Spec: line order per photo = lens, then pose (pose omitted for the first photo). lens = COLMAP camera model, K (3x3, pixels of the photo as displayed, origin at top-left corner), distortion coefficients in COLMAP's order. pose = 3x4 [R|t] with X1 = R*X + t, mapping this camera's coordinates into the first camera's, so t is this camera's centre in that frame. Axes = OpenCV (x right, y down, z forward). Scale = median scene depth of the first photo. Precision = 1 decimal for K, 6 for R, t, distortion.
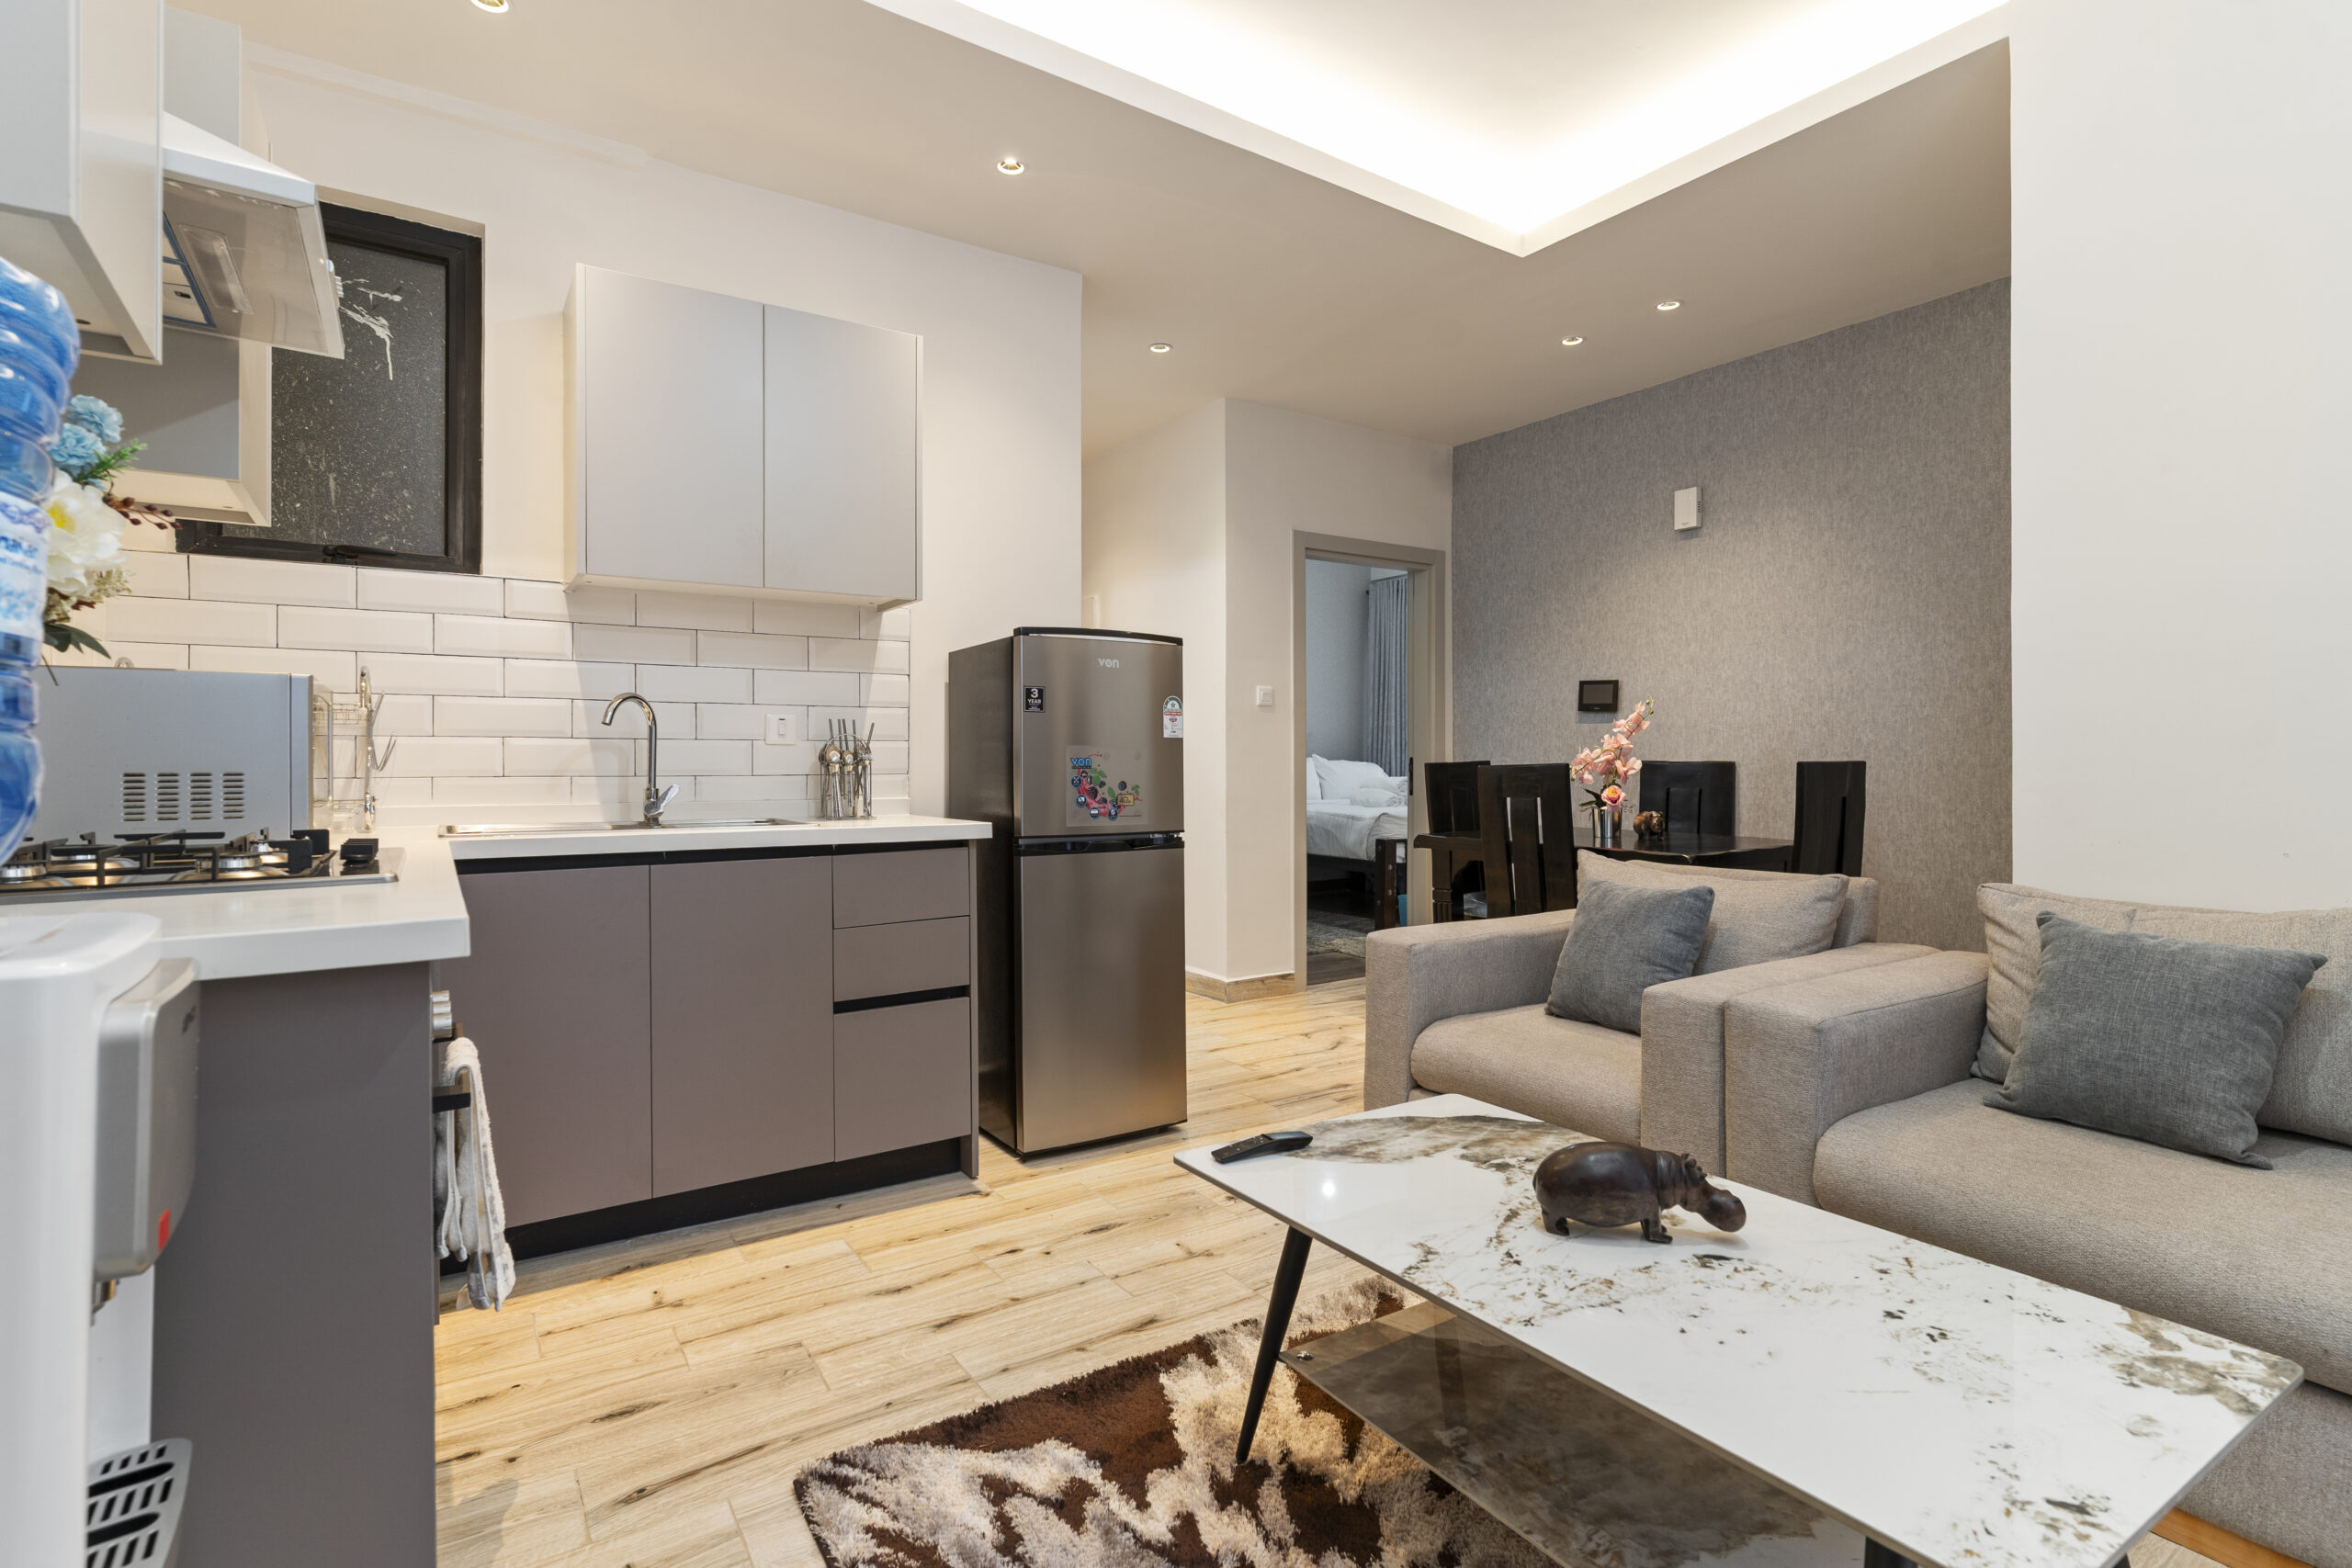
lens RADIAL K [[1127.4, 0, 1176.4], [0, 1127.4, 763.5], [0, 0, 1]] dist [0.003546, 0.000457]
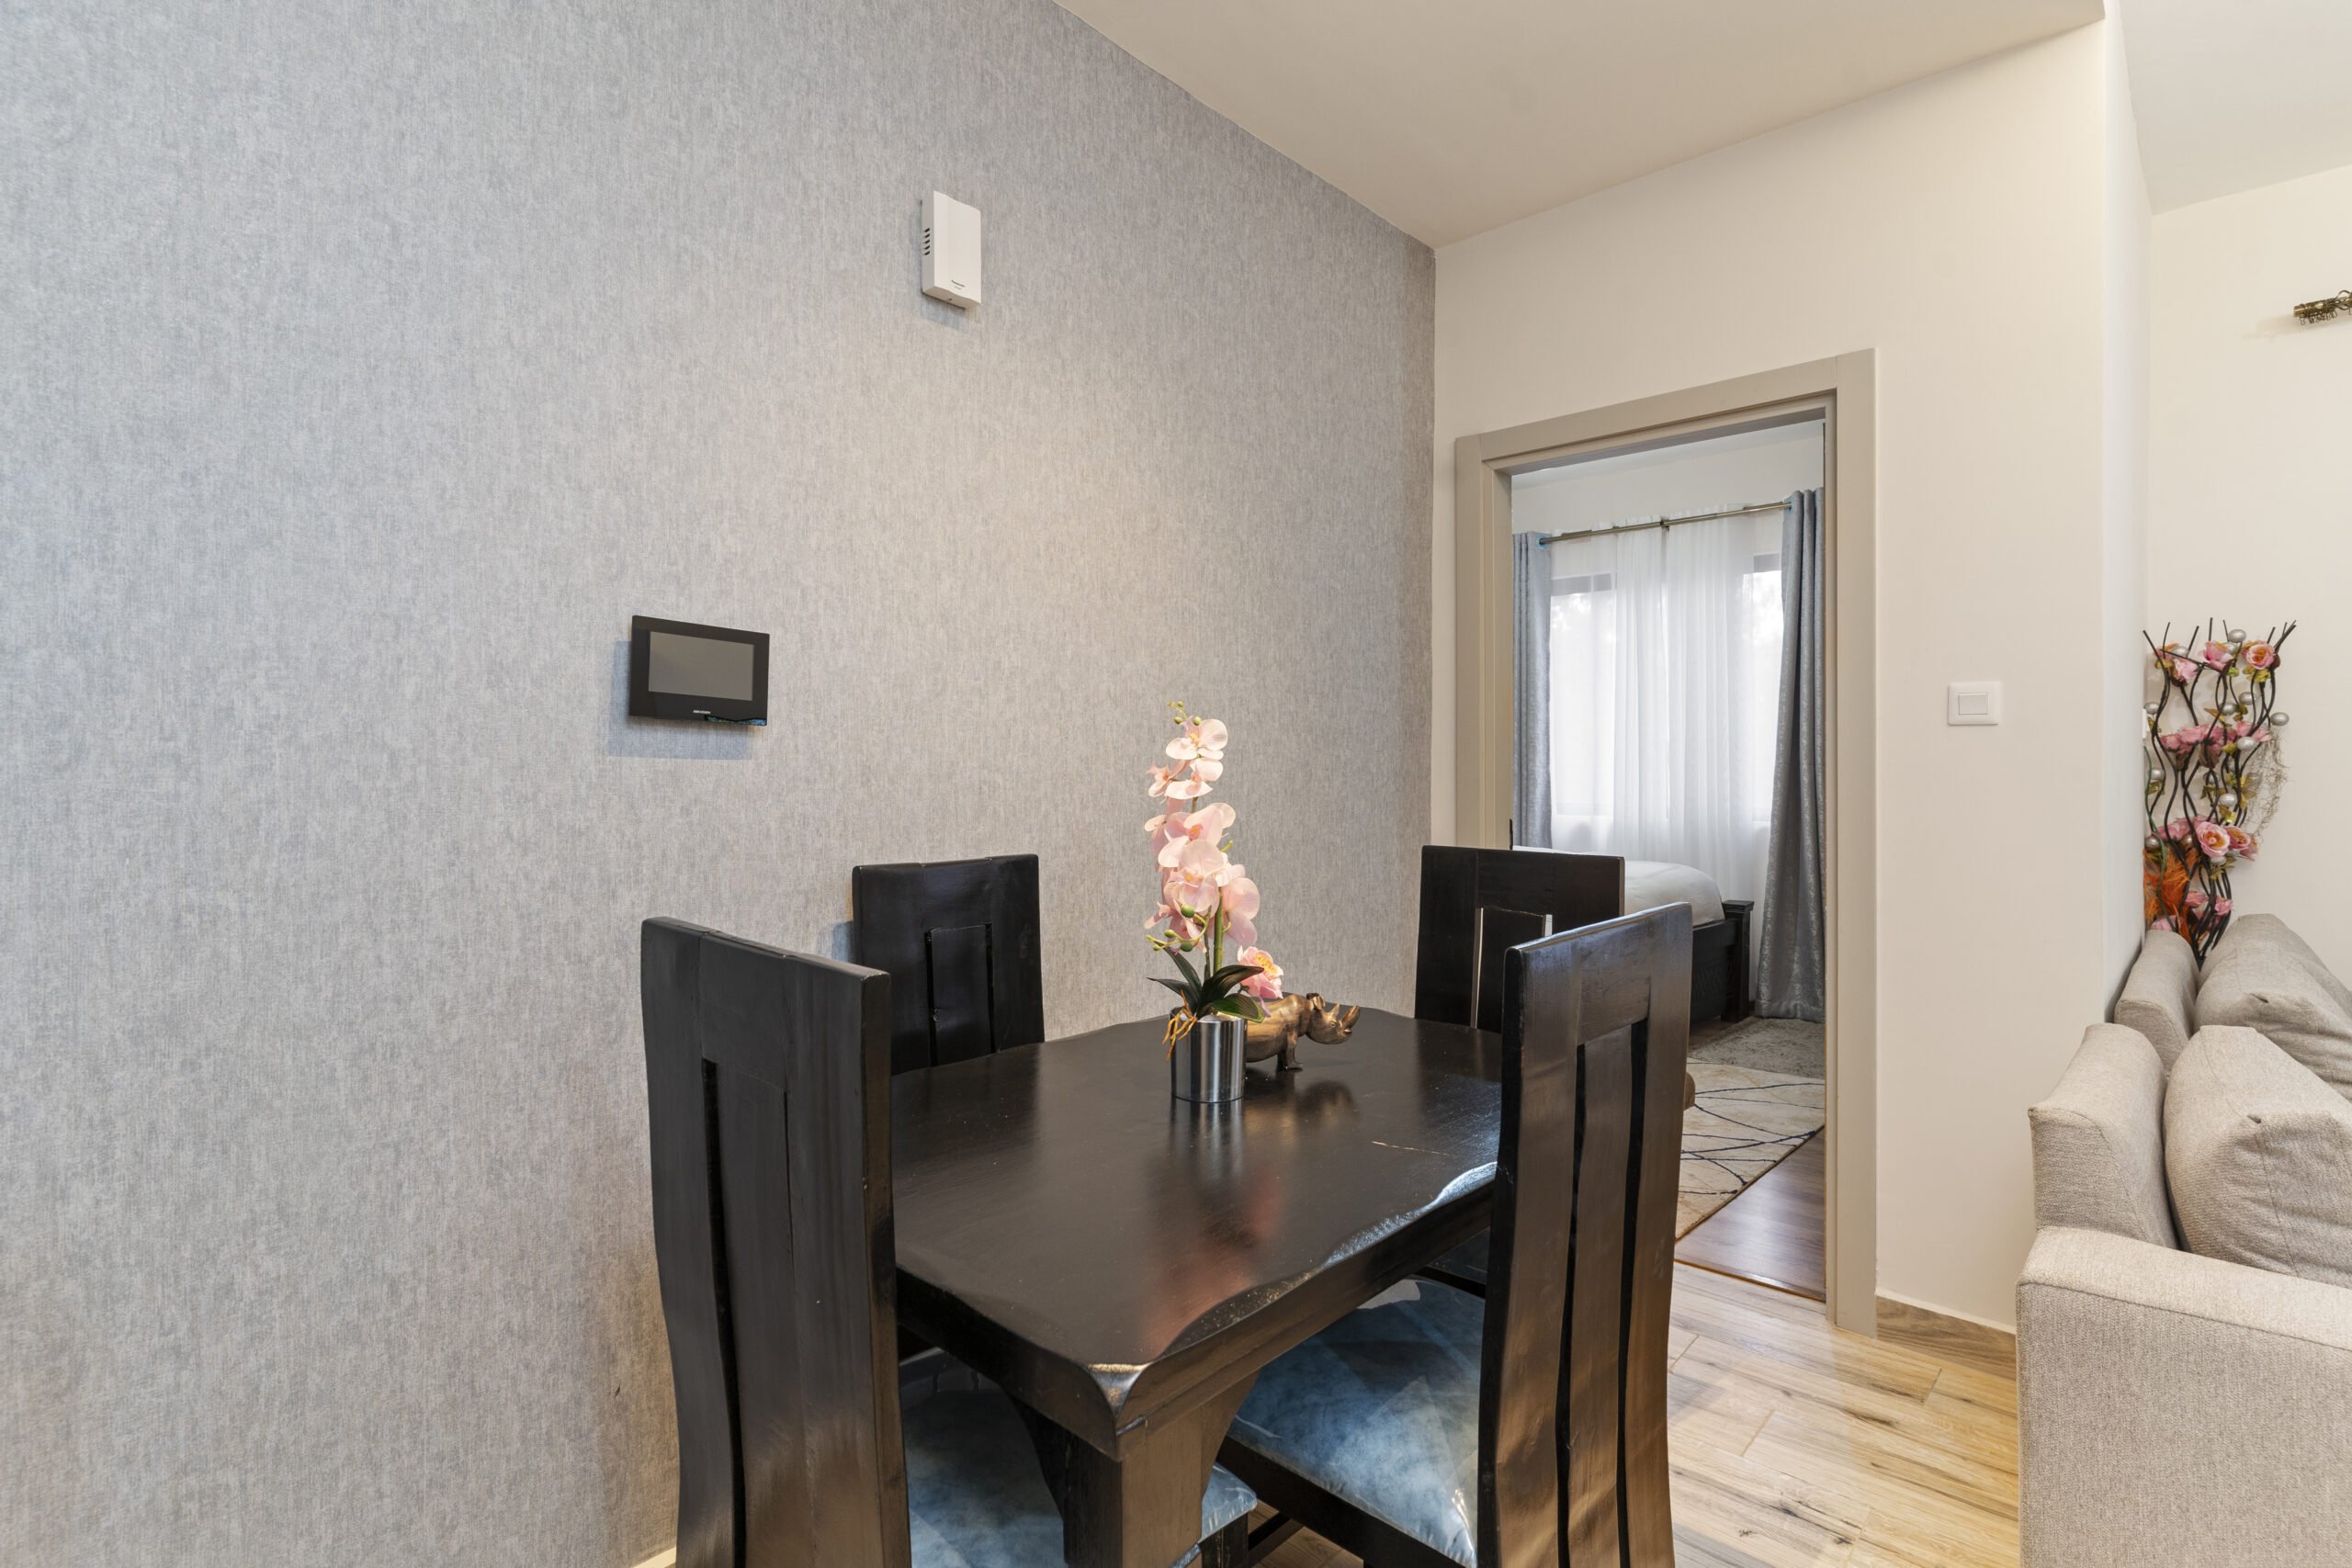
lens RADIAL K [[1127.4, 0, 1176.4], [0, 1127.4, 763.5], [0, 0, 1]] dist [0.003546, 0.000457]
pose [[-0.233633, 0.009359, 0.972280, 0.056143], [0.002324, 0.999956, -0.009067, -0.057068], [-0.972322, 0.000142, -0.233644, 1.738207]]
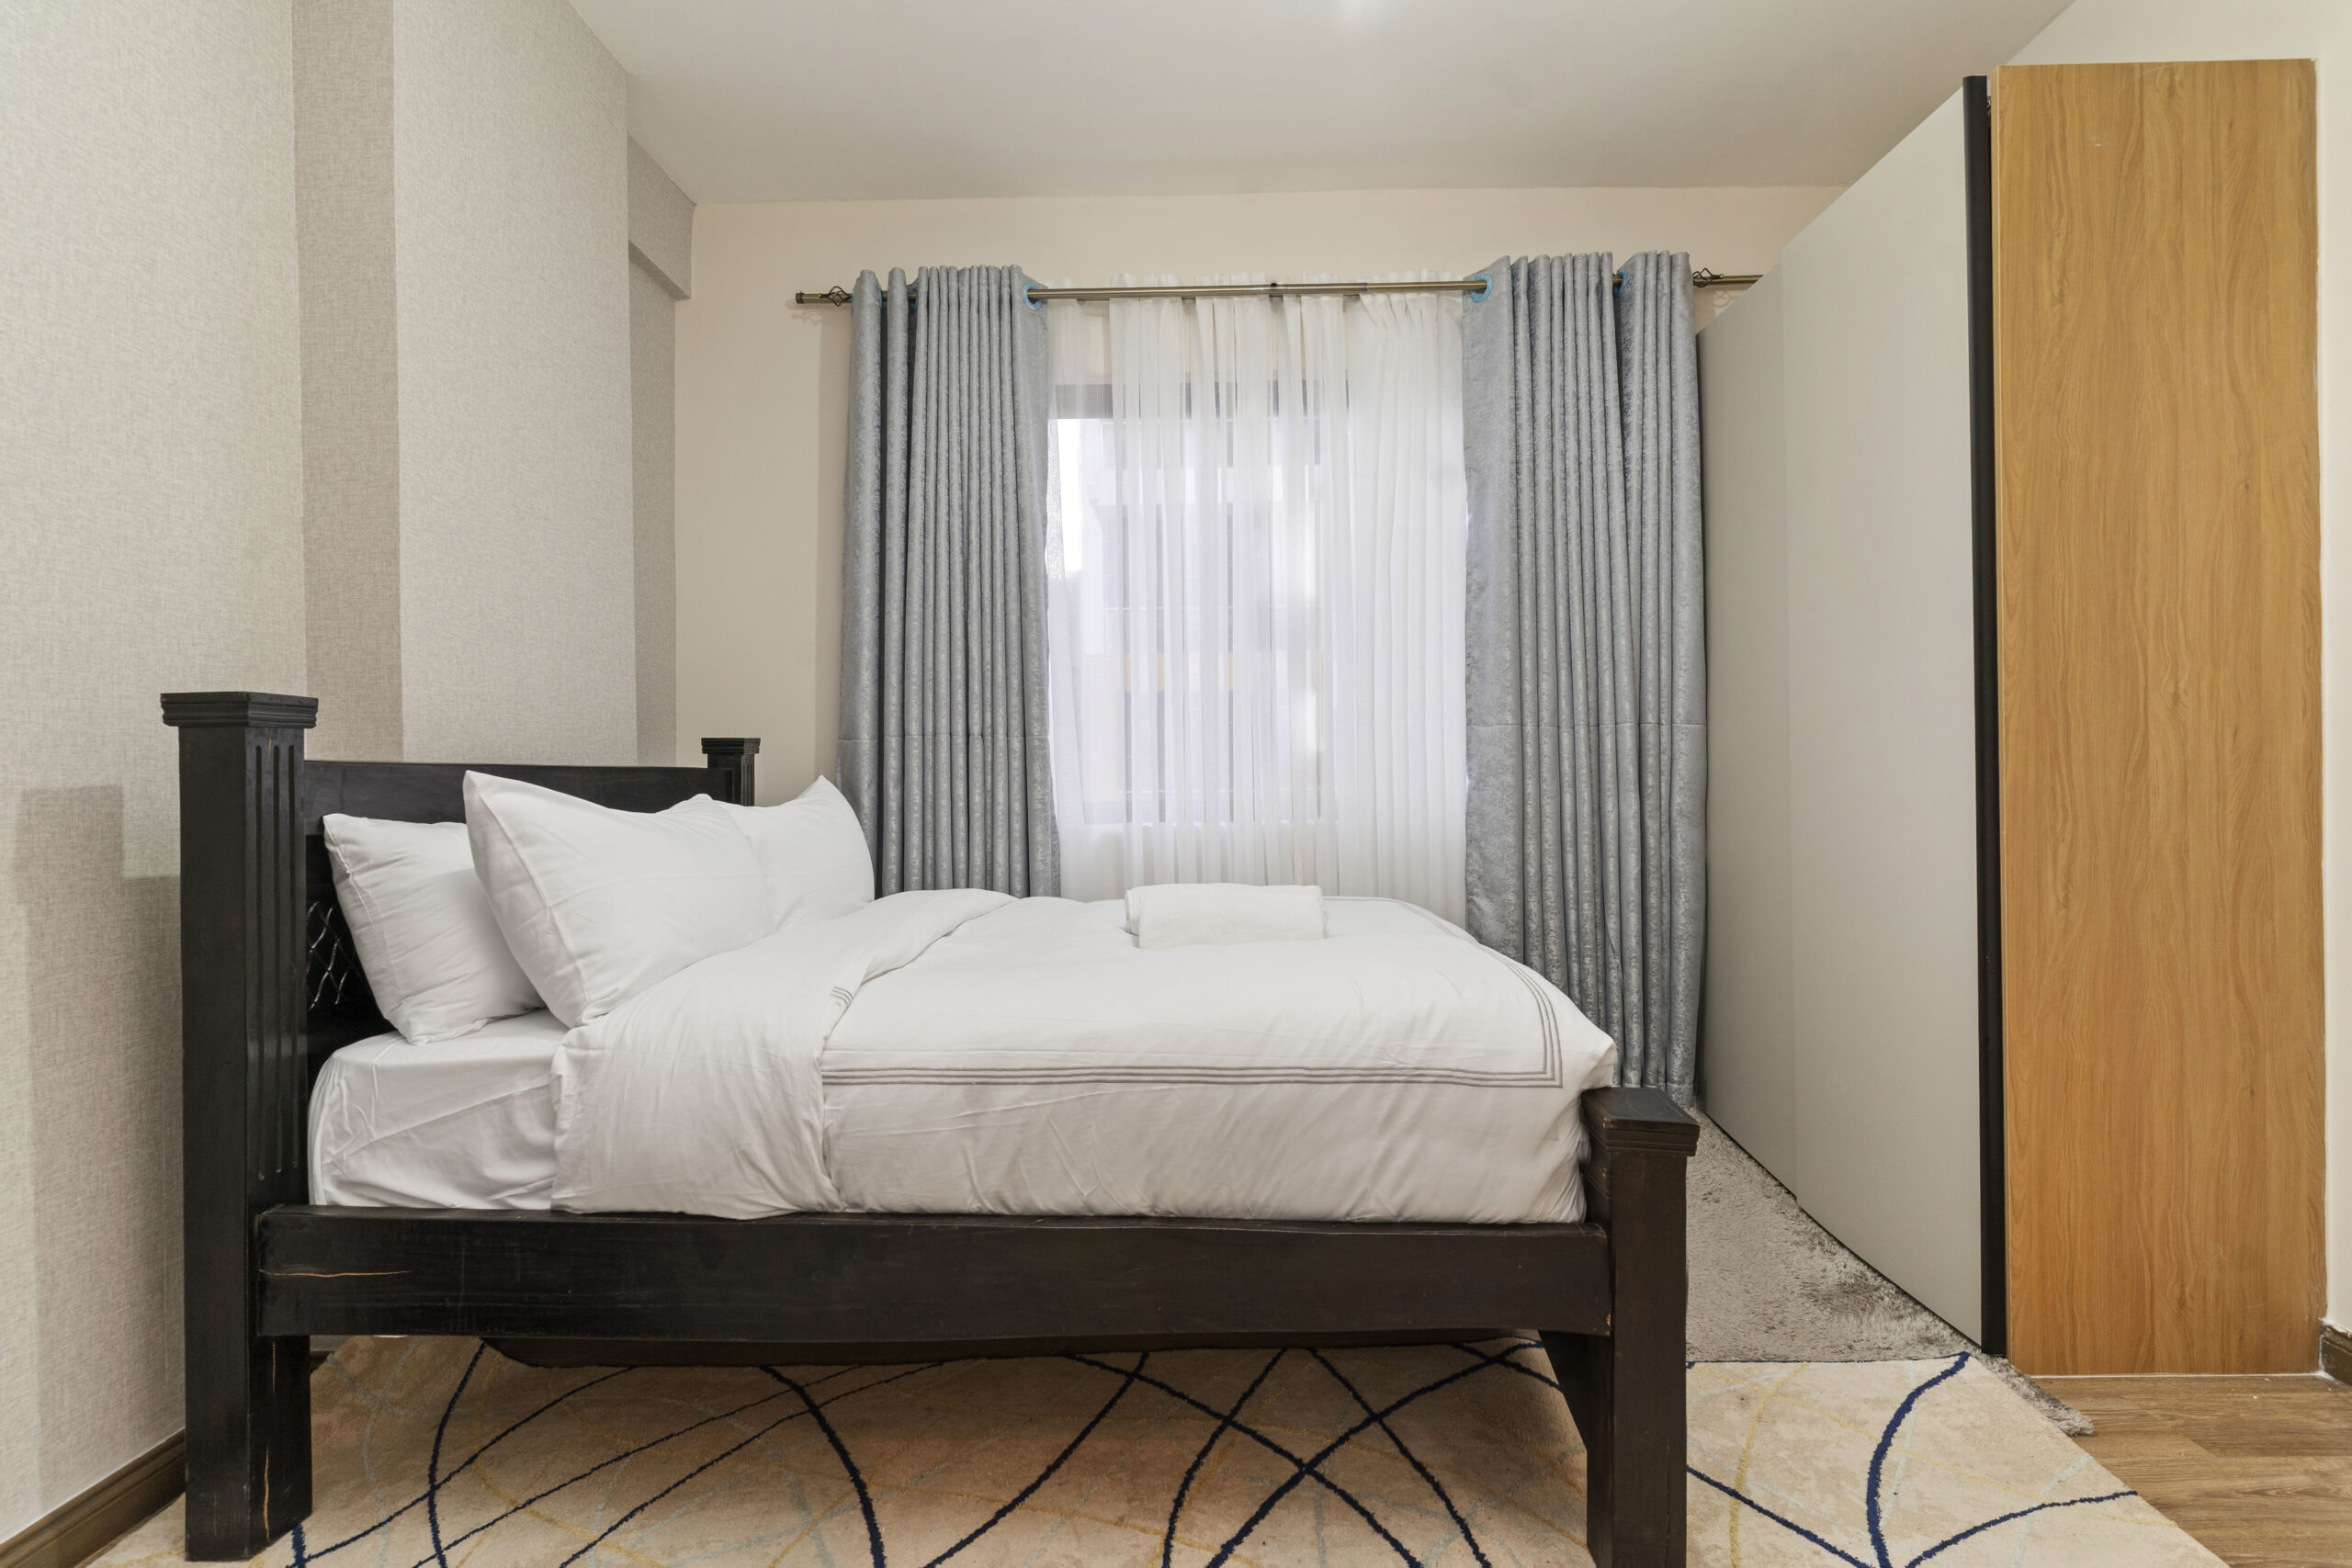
lens RADIAL K [[1141.4, 0, 1187.4], [0, 1141.4, 799.3], [0, 0, 1]] dist [0.000110, -0.000224]
pose [[-0.828340, 0.011528, 0.560107, 1.352161], [0.013396, 0.999910, -0.000768, -0.003192], [-0.560066, 0.006866, -0.828420, 1.367562]]
